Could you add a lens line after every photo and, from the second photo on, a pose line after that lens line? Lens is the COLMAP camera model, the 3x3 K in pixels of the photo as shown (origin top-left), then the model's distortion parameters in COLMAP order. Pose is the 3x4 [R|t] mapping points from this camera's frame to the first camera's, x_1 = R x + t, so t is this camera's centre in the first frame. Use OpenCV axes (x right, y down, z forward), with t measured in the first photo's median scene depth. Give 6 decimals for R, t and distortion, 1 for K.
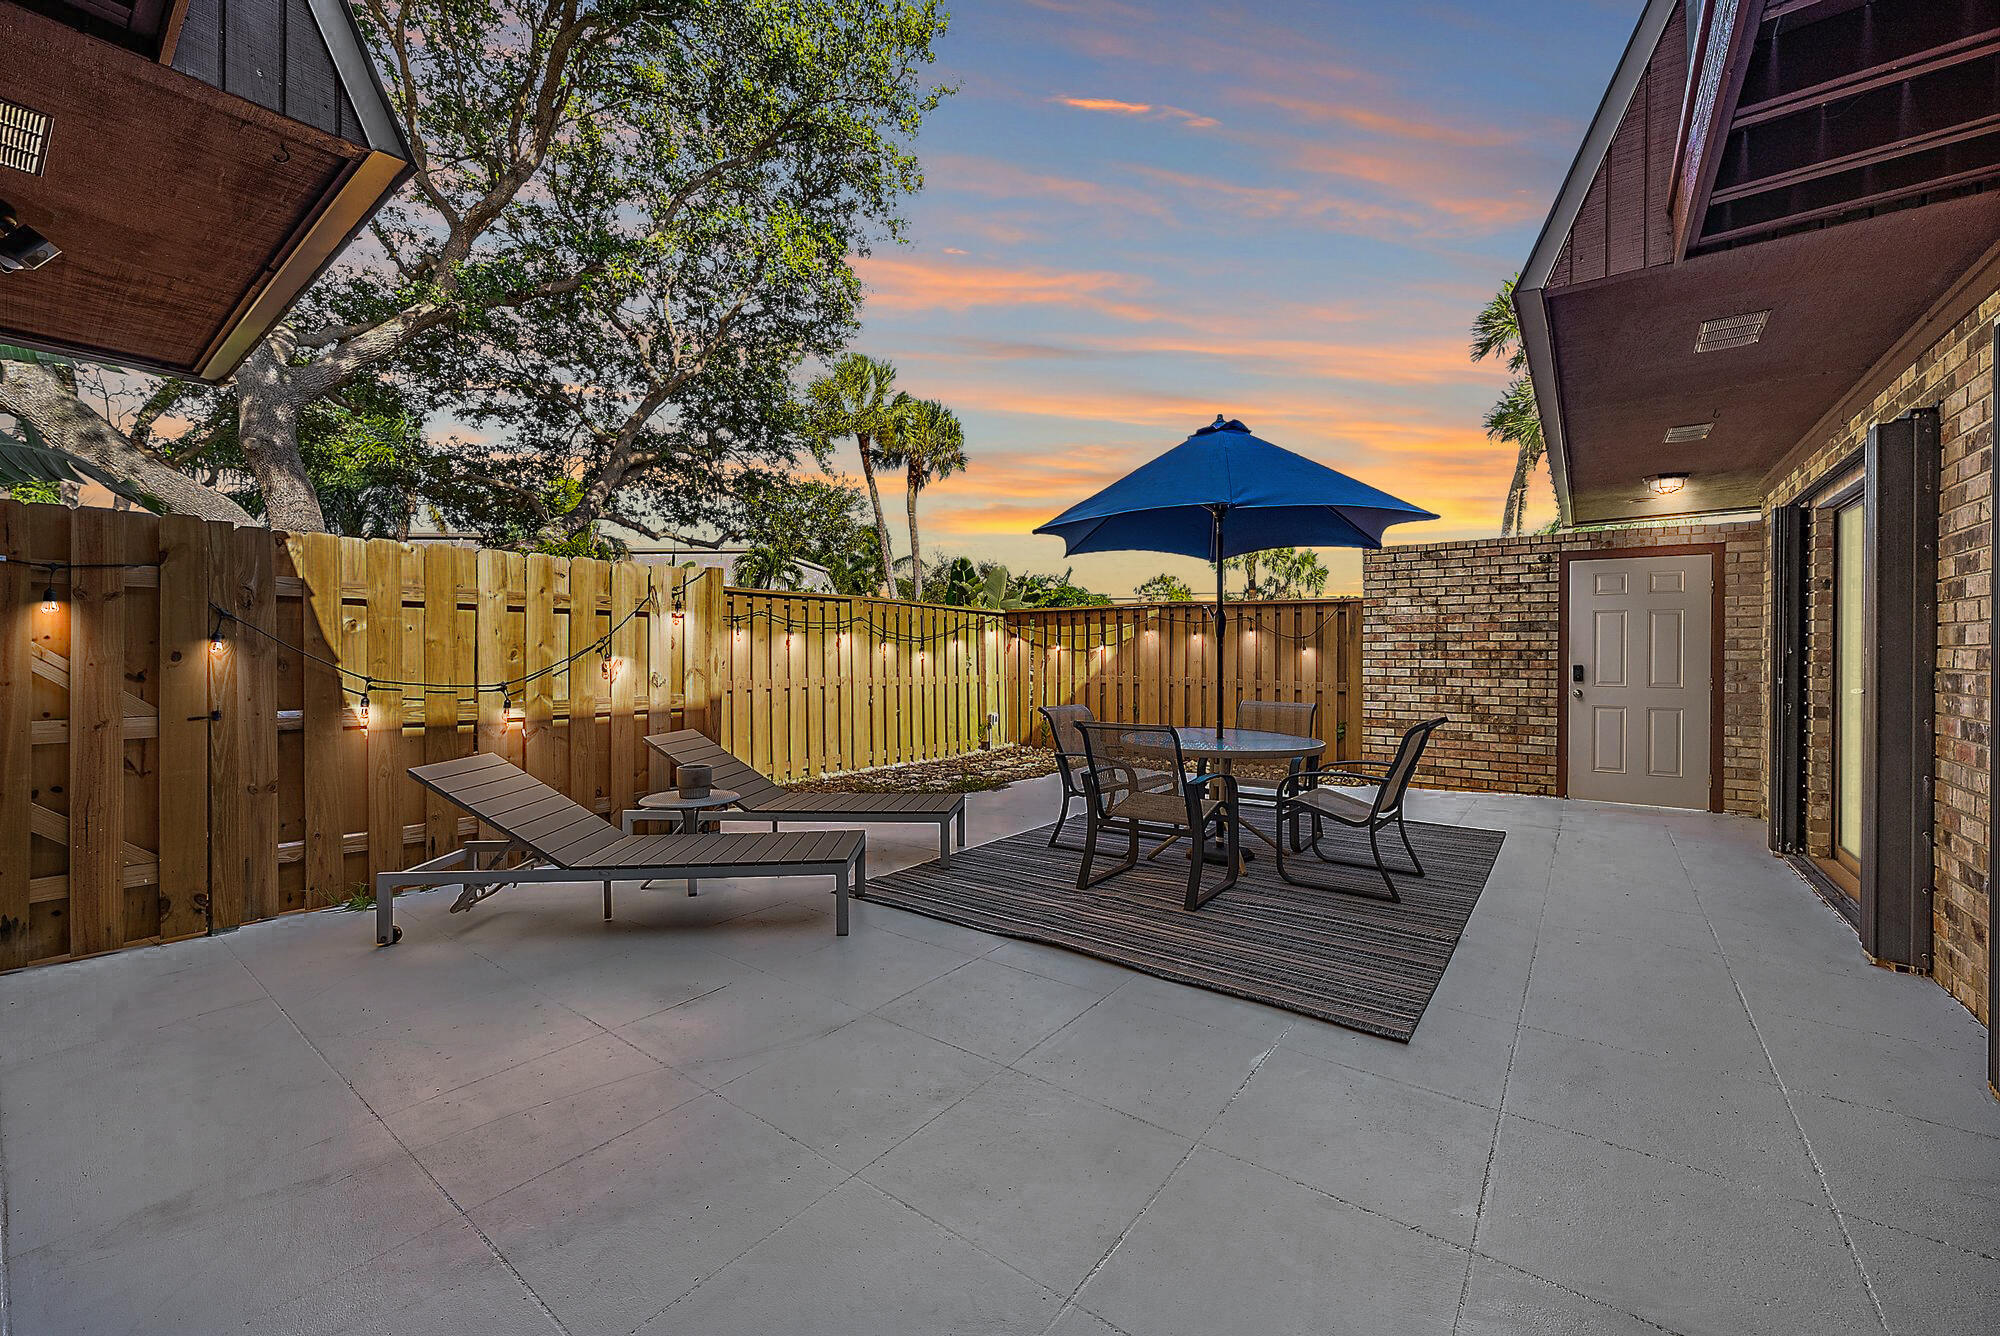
lens RADIAL K [[792.3, 0, 991.5], [0, 792.3, 654.7], [0, 0, 1]] dist [0.001417, -0.000069]
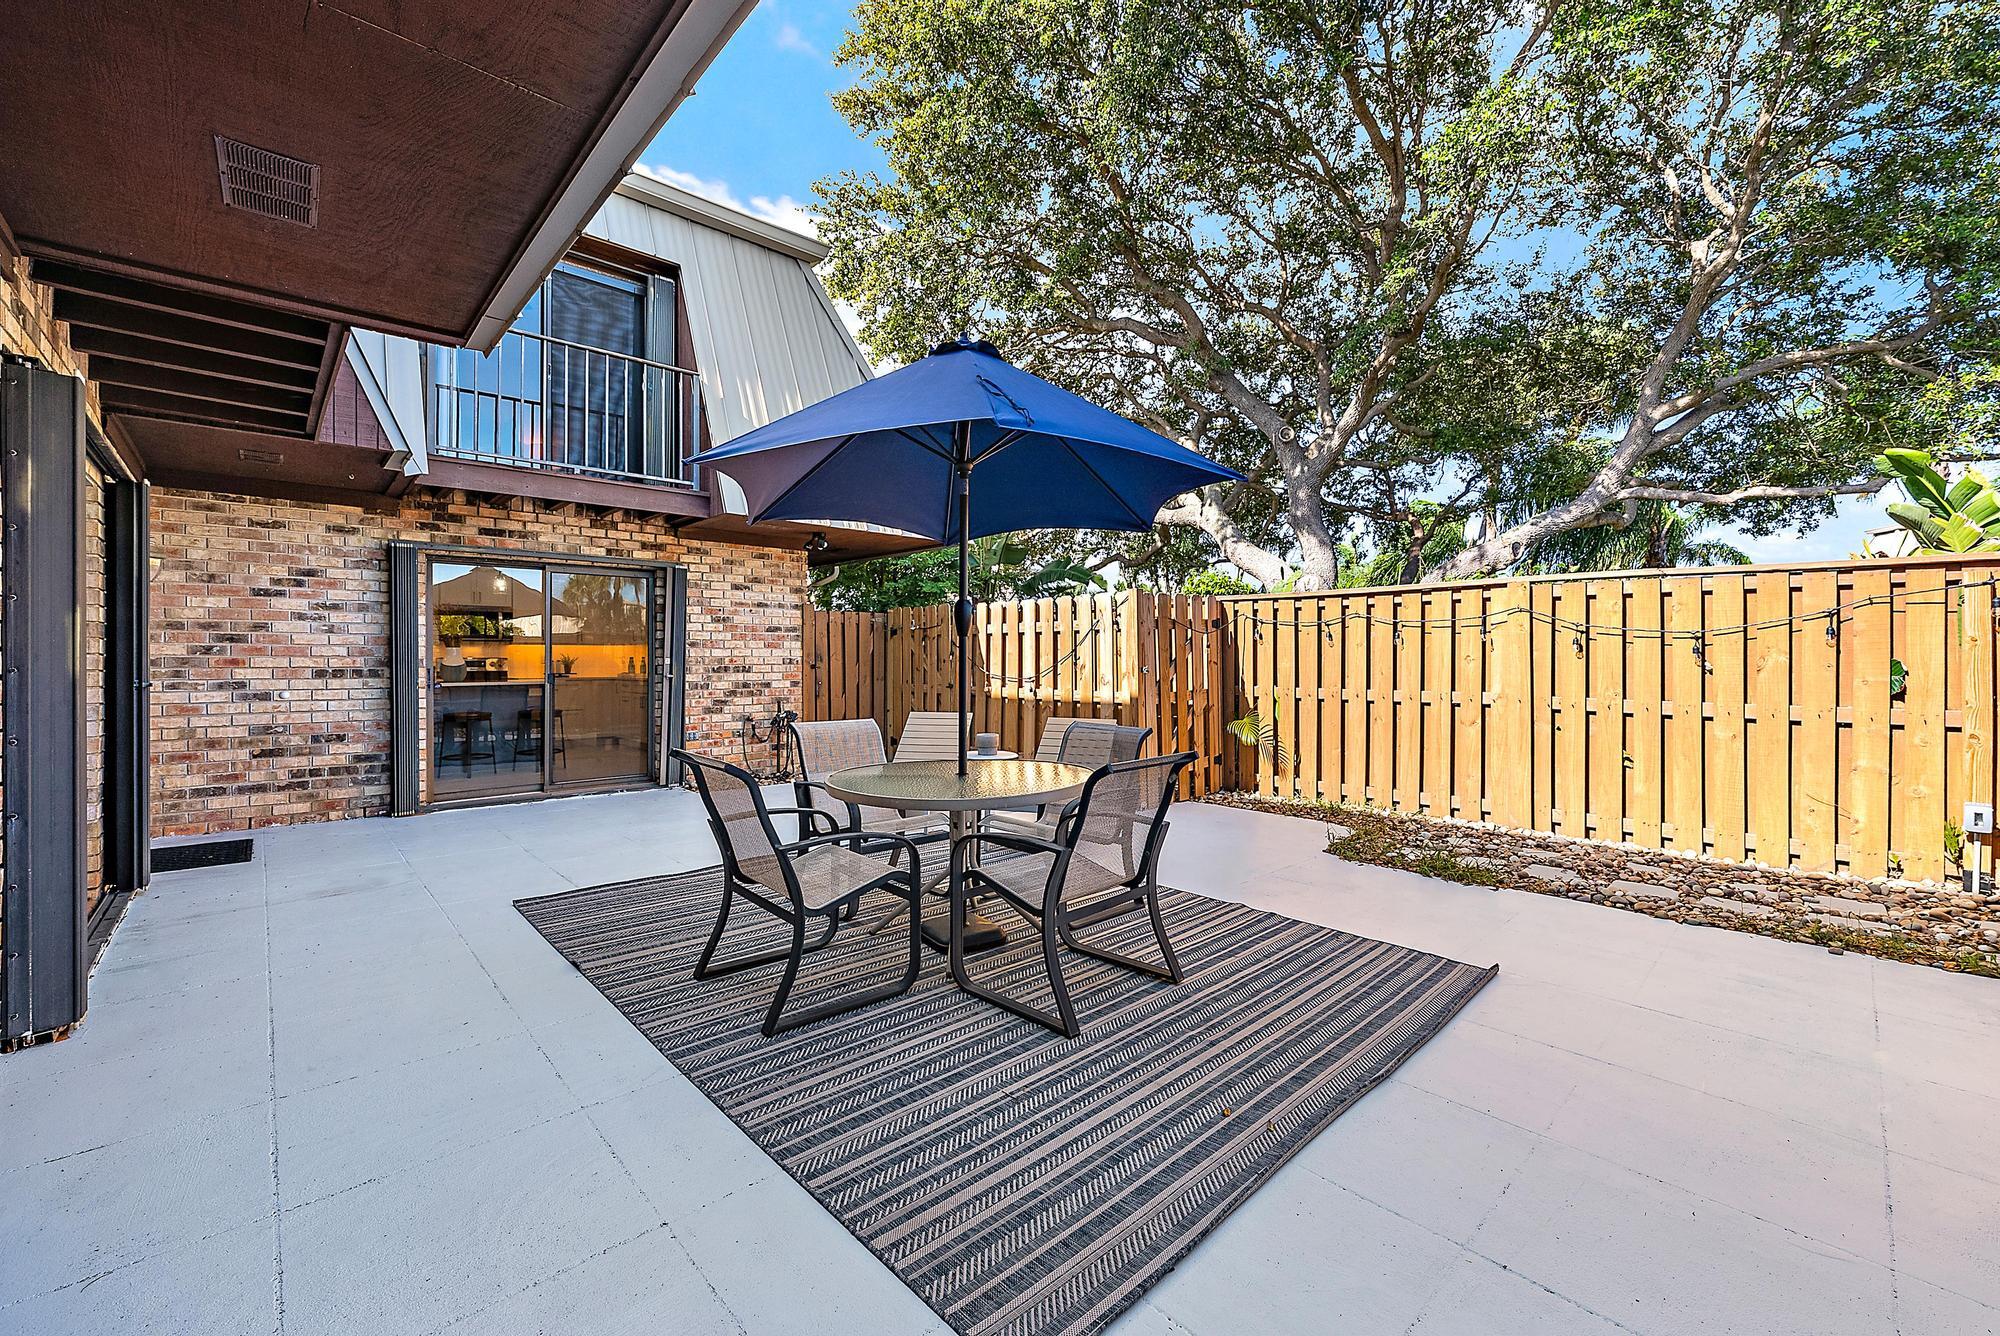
lens RADIAL K [[792.3, 0, 1000.9], [0, 792.3, 659.1], [0, 0, 1]] dist [0.001417, -0.000069]
pose [[-0.159224, 0.001501, -0.987241, 1.236158], [-0.013743, 0.999899, 0.003737, -0.006725], [0.987147, 0.014162, -0.159187, 1.418594]]
